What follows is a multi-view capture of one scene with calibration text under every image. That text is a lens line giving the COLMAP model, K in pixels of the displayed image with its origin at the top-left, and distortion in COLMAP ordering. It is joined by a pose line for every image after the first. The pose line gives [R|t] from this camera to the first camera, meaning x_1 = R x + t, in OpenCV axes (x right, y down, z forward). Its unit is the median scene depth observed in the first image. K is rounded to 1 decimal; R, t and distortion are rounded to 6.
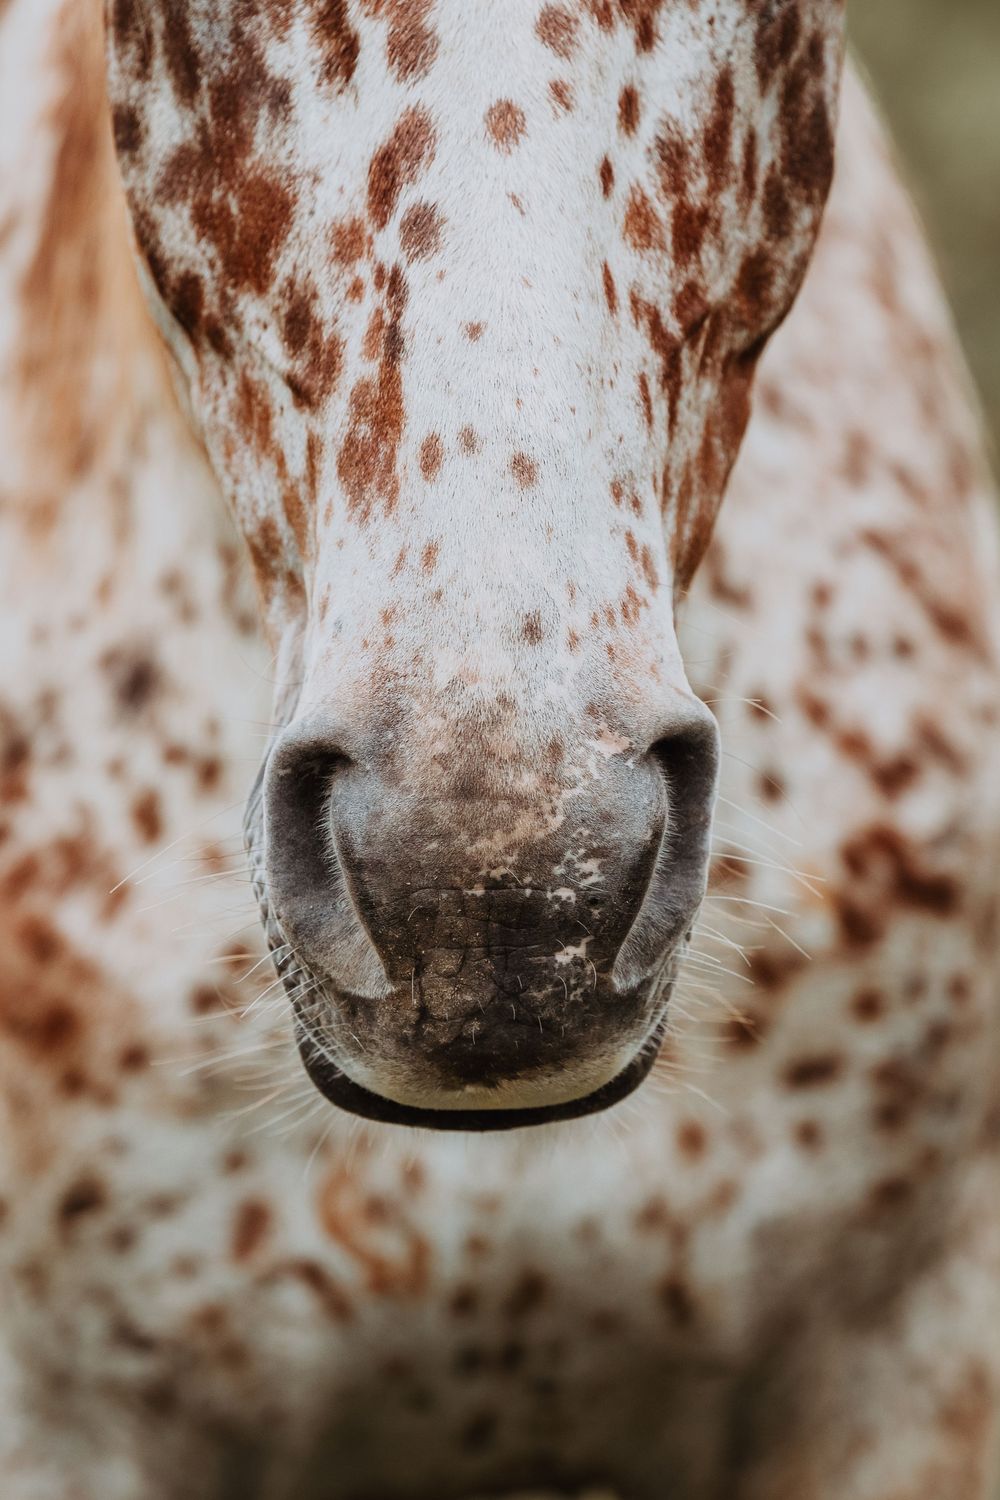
lens RADIAL K [[5529.4, 0, 502.8], [0, 5529.4, 747.8], [0, 0, 1]] dist [-0.307721, 0.000000]
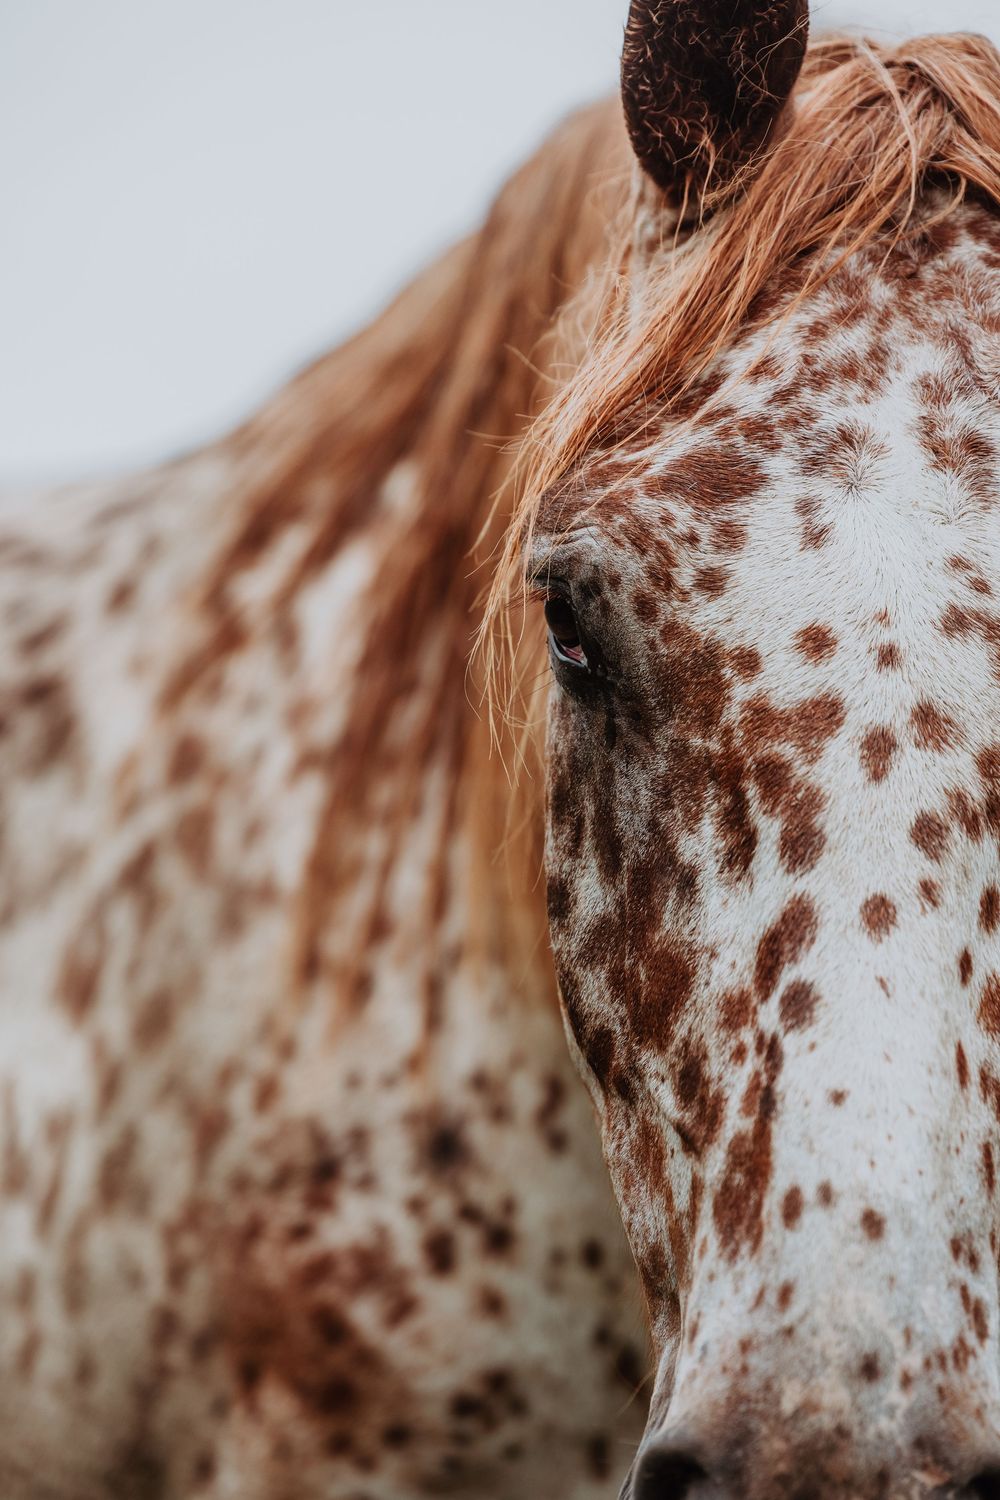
lens RADIAL K [[5529.4, 0, 496.8], [0, 5529.4, 748.2], [0, 0, 1]] dist [-0.307721, 0.000000]
pose [[0.996344, 0.057938, -0.062782, -0.008627], [-0.066184, 0.988161, -0.138413, 0.015465], [0.054019, 0.142062, 0.988383, -0.134758]]
